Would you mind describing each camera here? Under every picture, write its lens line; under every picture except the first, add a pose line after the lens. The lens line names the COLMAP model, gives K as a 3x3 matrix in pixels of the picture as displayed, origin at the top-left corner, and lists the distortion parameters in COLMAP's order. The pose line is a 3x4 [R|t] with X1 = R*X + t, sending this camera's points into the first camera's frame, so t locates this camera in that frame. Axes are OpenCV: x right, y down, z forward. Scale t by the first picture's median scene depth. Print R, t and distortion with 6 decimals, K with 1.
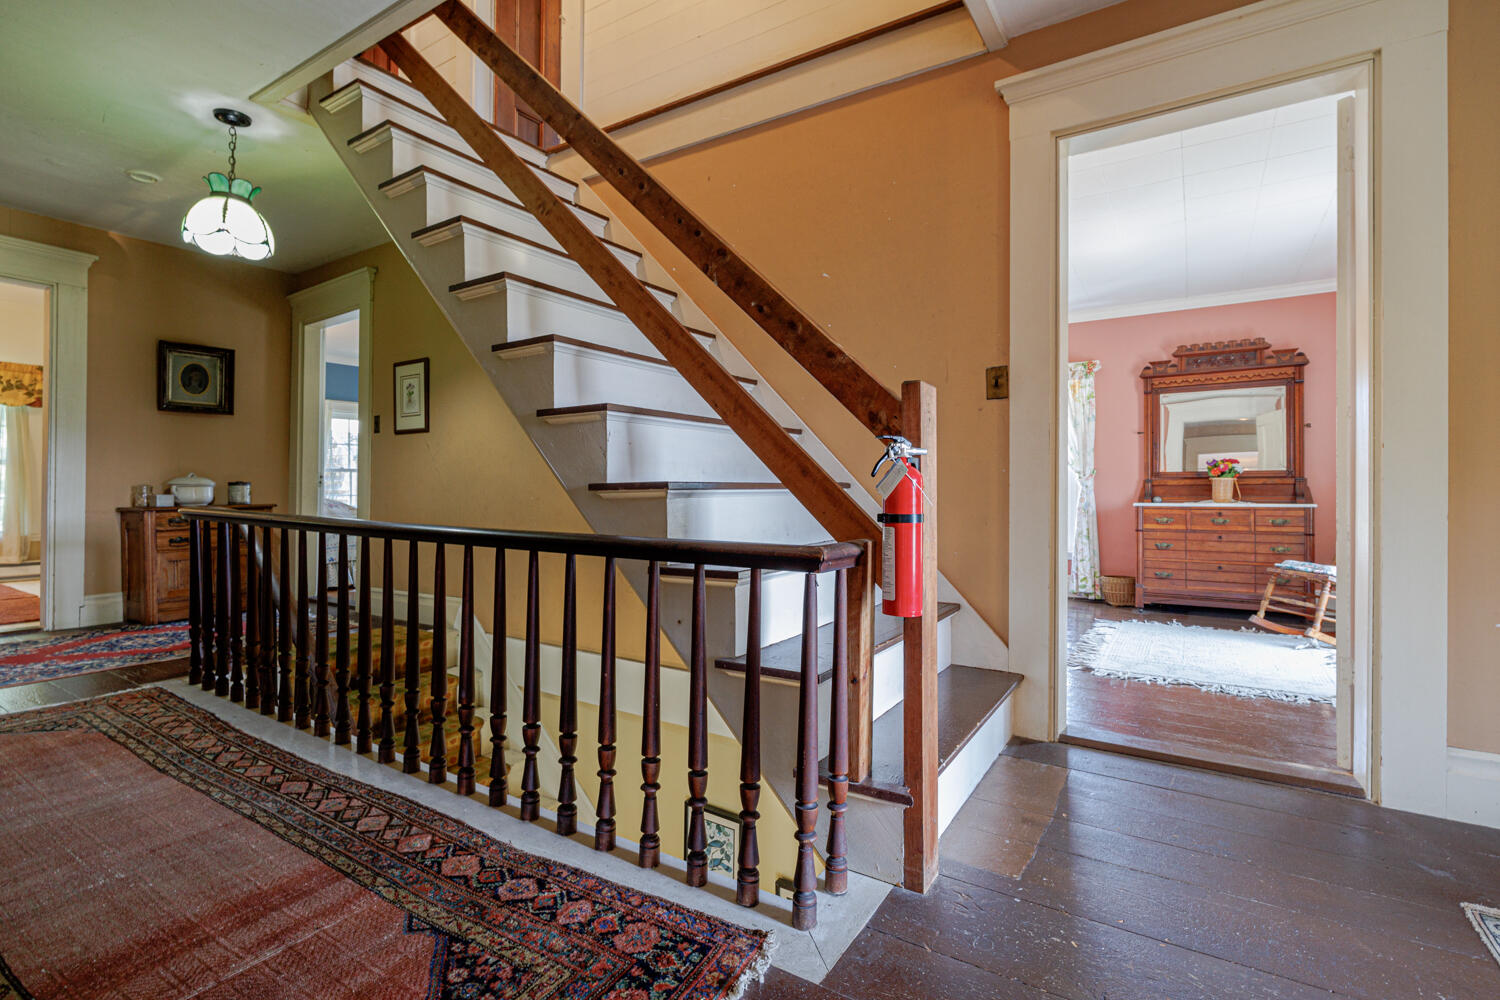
lens RADIAL K [[688.2, 0, 750.0], [0, 688.2, 500.0], [0, 0, 1]] dist [0.001170, 0.000510]
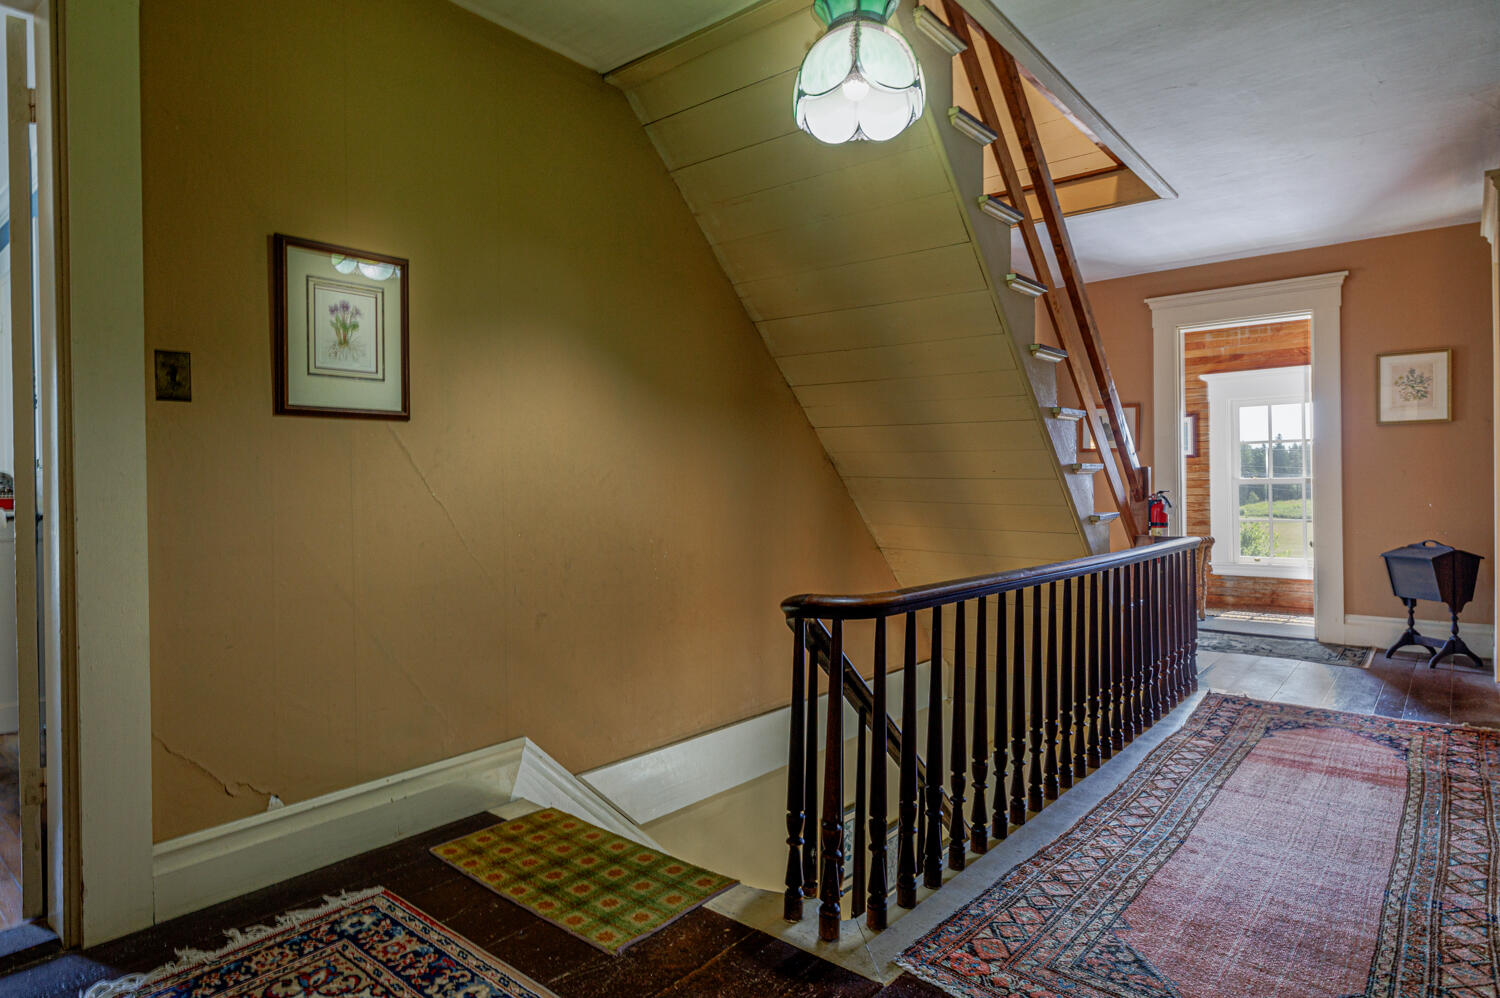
lens RADIAL K [[845.8, 0, 750.0], [0, 845.8, 499.0], [0, 0, 1]] dist [-0.008875, -0.001557]
pose [[0.131608, -0.015874, 0.991175, -2.113109], [0.023071, 0.999650, 0.012947, -0.100944], [-0.991033, 0.021163, 0.131928, 1.461992]]
